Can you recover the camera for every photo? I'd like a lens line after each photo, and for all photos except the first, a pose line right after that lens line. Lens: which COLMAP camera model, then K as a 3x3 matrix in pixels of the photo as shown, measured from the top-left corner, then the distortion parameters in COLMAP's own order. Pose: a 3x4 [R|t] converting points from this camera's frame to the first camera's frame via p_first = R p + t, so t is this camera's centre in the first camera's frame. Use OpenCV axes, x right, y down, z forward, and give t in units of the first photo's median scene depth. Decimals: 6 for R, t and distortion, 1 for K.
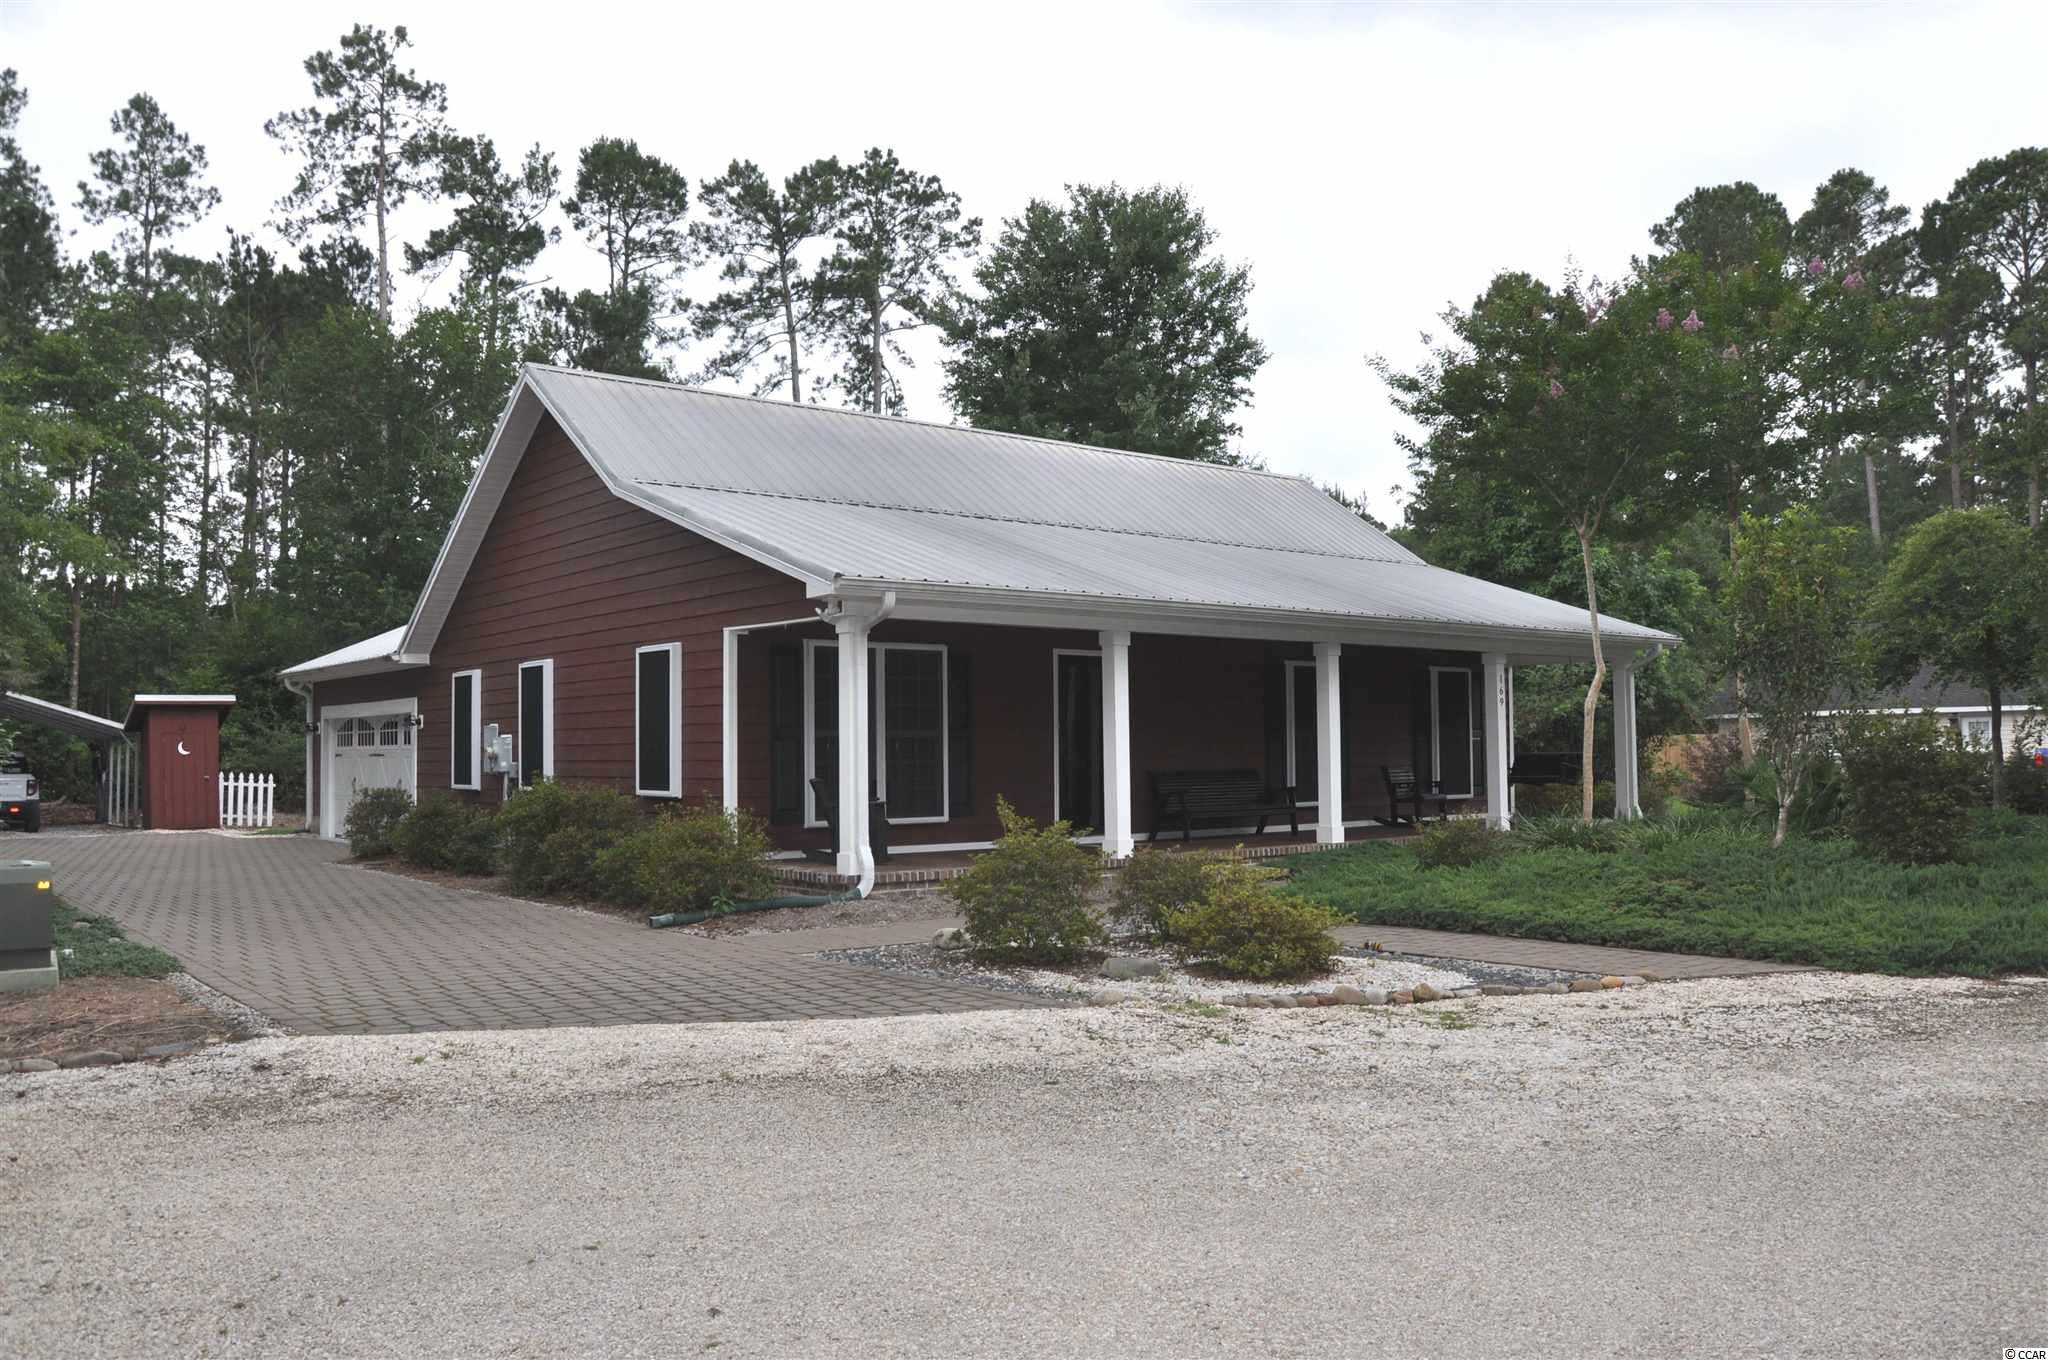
lens RADIAL K [[1620.7, 0, 1025.4], [0, 1620.7, 690.2], [0, 0, 1]] dist [-0.152712, 0.124617]
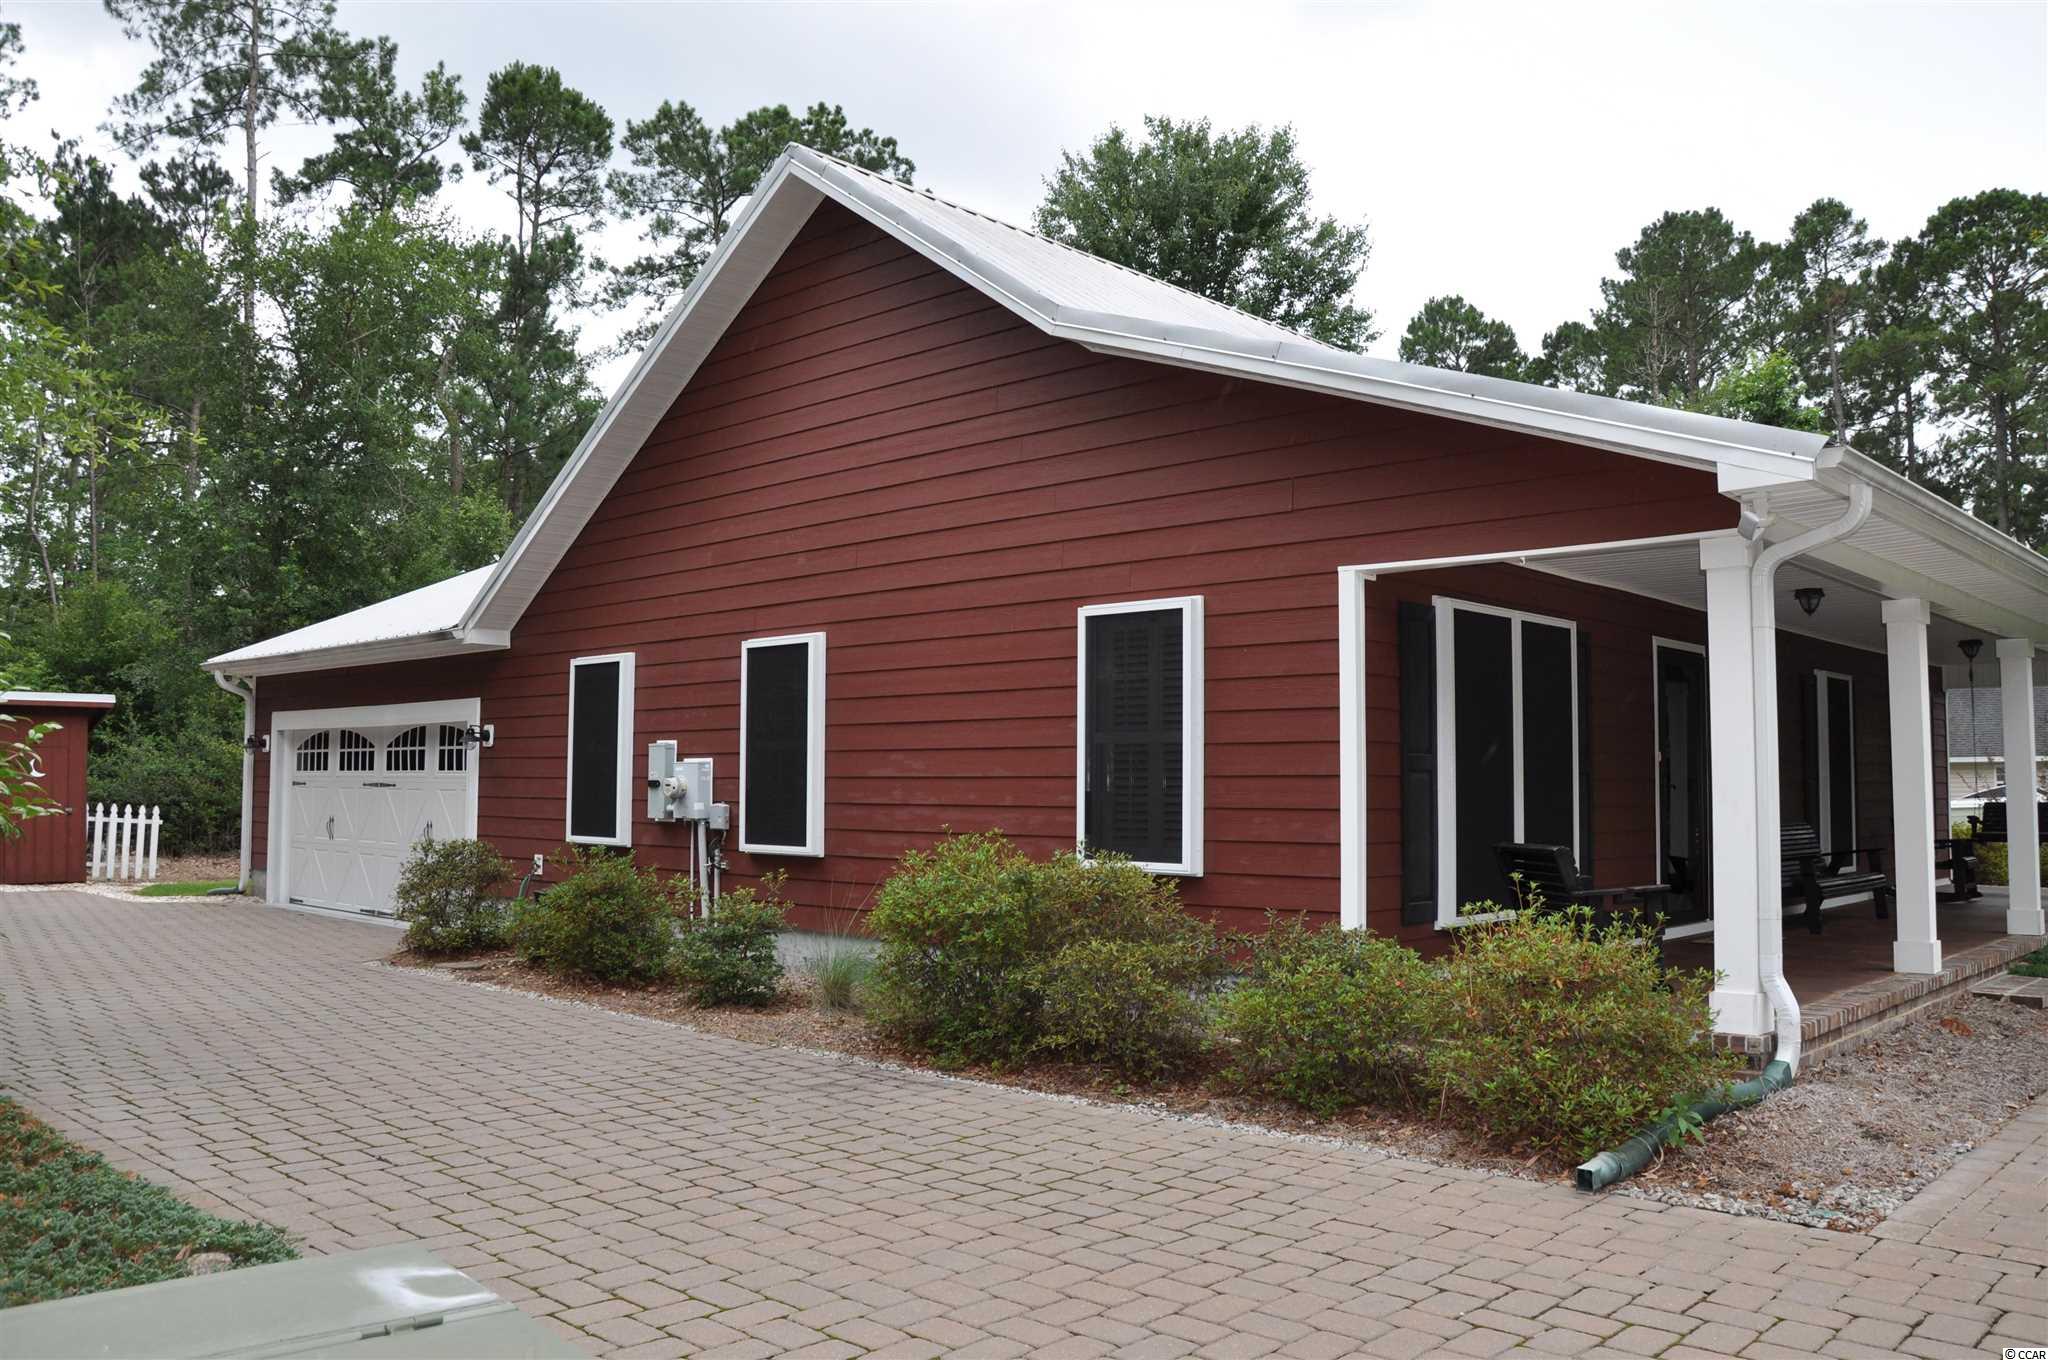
lens RADIAL K [[1620.7, 0, 1031.0], [0, 1620.7, 683.1], [0, 0, 1]] dist [-0.152712, 0.124617]
pose [[0.990617, 0.024074, 0.134527, -0.102627], [-0.020403, 0.999383, -0.028594, 0.005196], [-0.135133, 0.025581, 0.990497, 0.134227]]
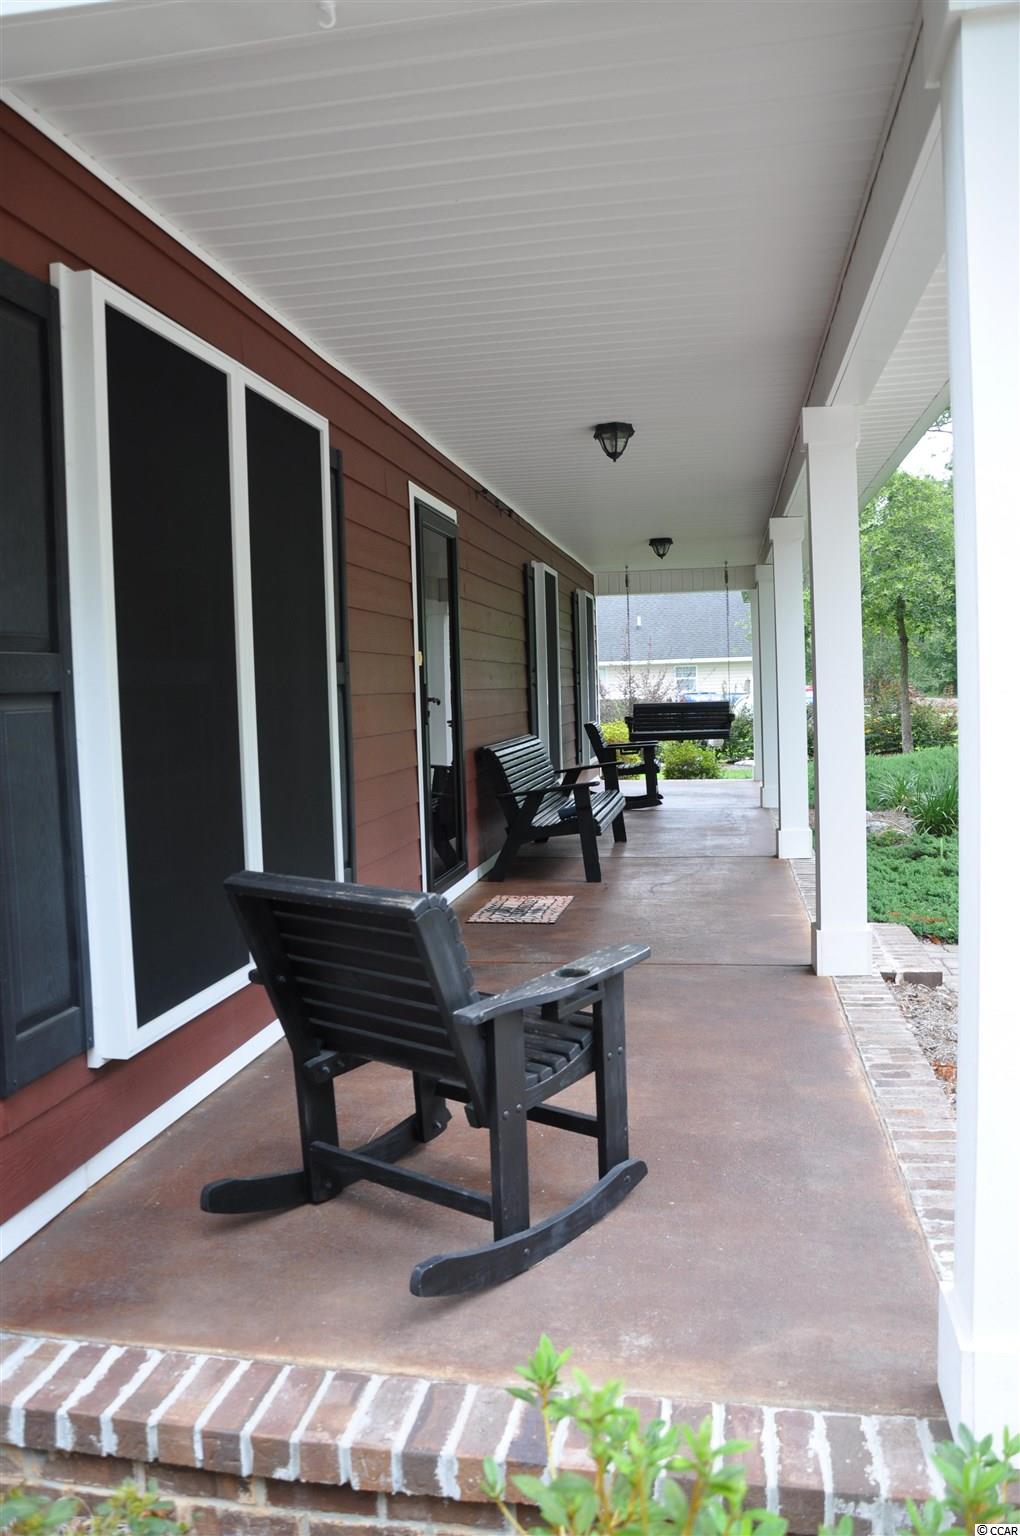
lens RADIAL K [[1215.5, 0, 510.1], [0, 1215.5, 766.5], [0, 0, 1]] dist [-0.152712, 0.124617]
pose [[0.753710, -0.054251, 0.654964, -0.058483], [-0.004477, 0.996140, 0.087663, 0.007150], [-0.657191, -0.069005, 0.750558, 0.241322]]
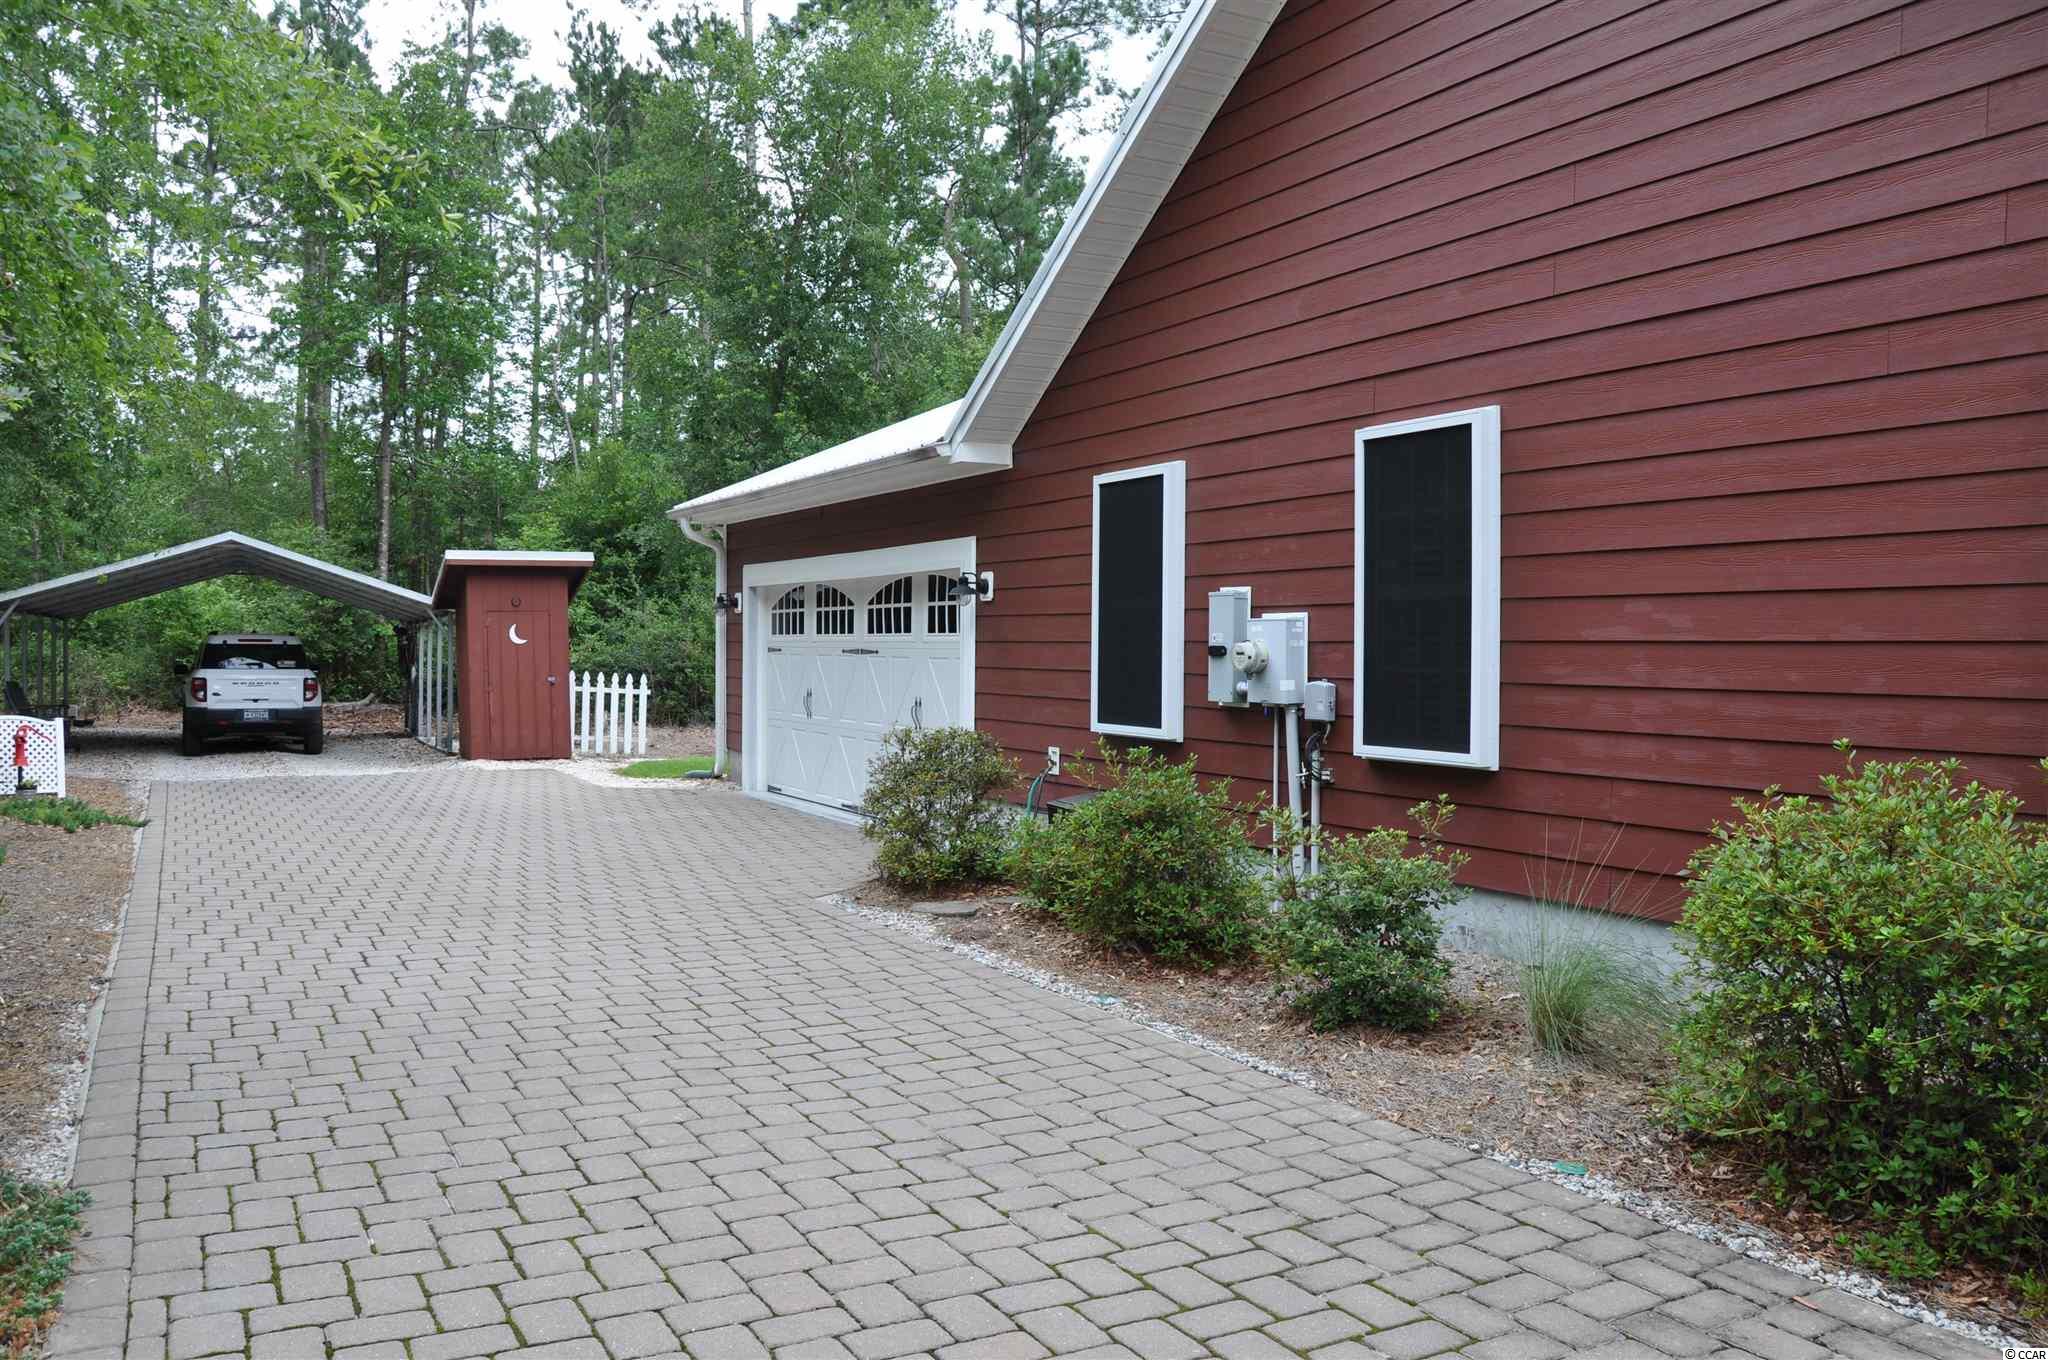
lens RADIAL K [[1620.7, 0, 1021.0], [0, 1620.7, 673.3], [0, 0, 1]] dist [-0.152712, 0.124617]
pose [[0.982634, 0.017849, -0.184693, -0.114436], [-0.007302, 0.998312, 0.057626, 0.007354], [0.185410, -0.055277, 0.981105, 0.211546]]
